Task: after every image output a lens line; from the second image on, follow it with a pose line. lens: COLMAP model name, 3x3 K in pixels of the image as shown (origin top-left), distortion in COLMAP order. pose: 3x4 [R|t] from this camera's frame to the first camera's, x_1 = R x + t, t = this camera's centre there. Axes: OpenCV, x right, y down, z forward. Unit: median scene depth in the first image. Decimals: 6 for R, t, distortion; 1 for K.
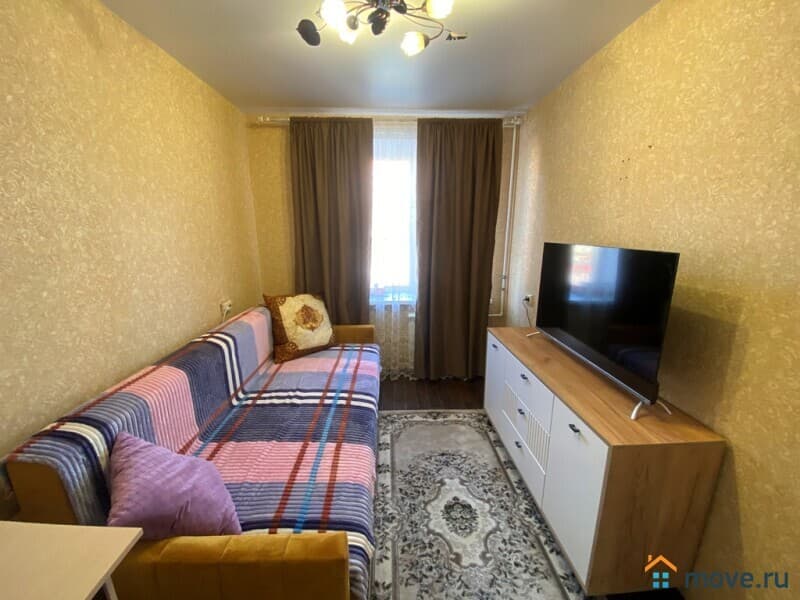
lens RADIAL K [[321.7, 0, 398.7], [0, 321.7, 300.7], [0, 0, 1]] dist [0.008207, -0.014157]
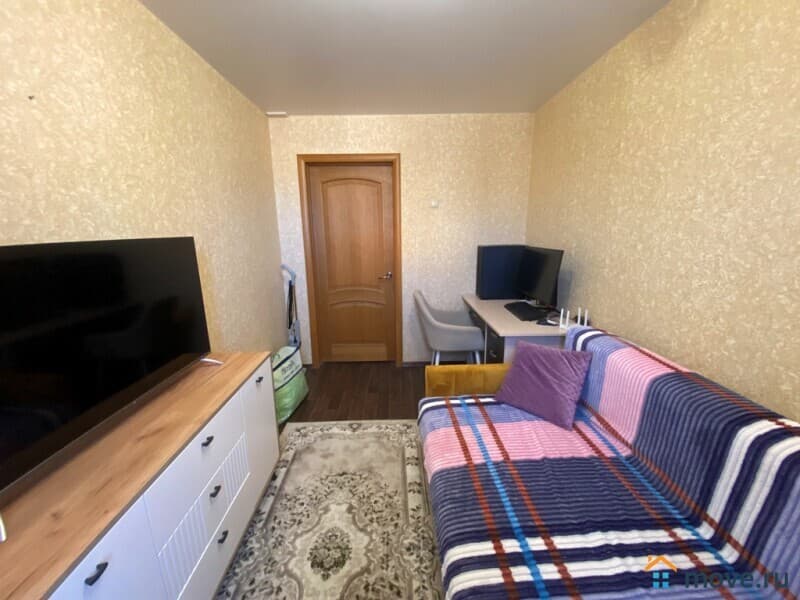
lens RADIAL K [[321.7, 0, 397.4], [0, 321.7, 301.8], [0, 0, 1]] dist [0.008207, -0.014157]
pose [[-0.999746, 0.008635, 0.020831, -0.011249], [0.016741, 0.903089, 0.429127, -0.299557], [-0.015106, 0.429367, -0.903004, 1.490834]]
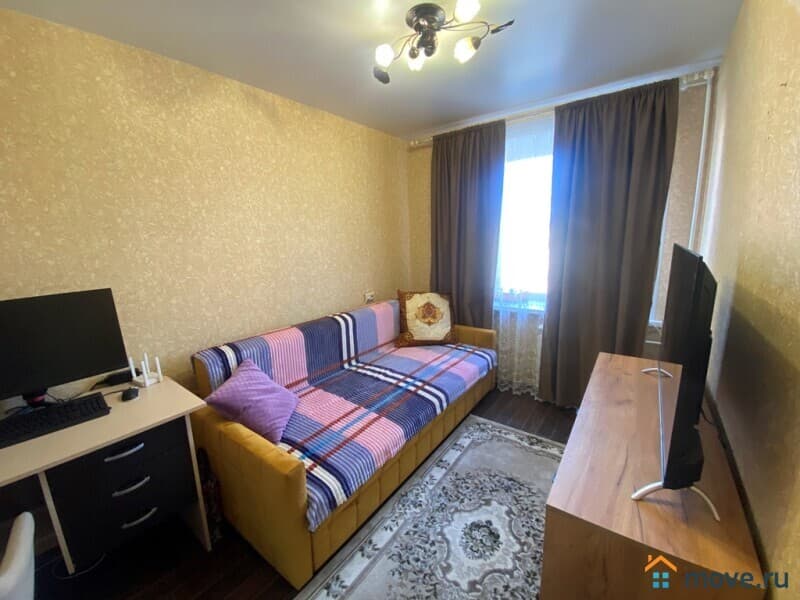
lens RADIAL K [[321.7, 0, 401.3], [0, 321.7, 301.2], [0, 0, 1]] dist [0.008207, -0.014157]
pose [[0.781084, 0.098324, -0.616636, 0.518917], [-0.106747, 0.994014, 0.023282, -0.009357], [0.615234, 0.047639, 0.786904, 0.097889]]
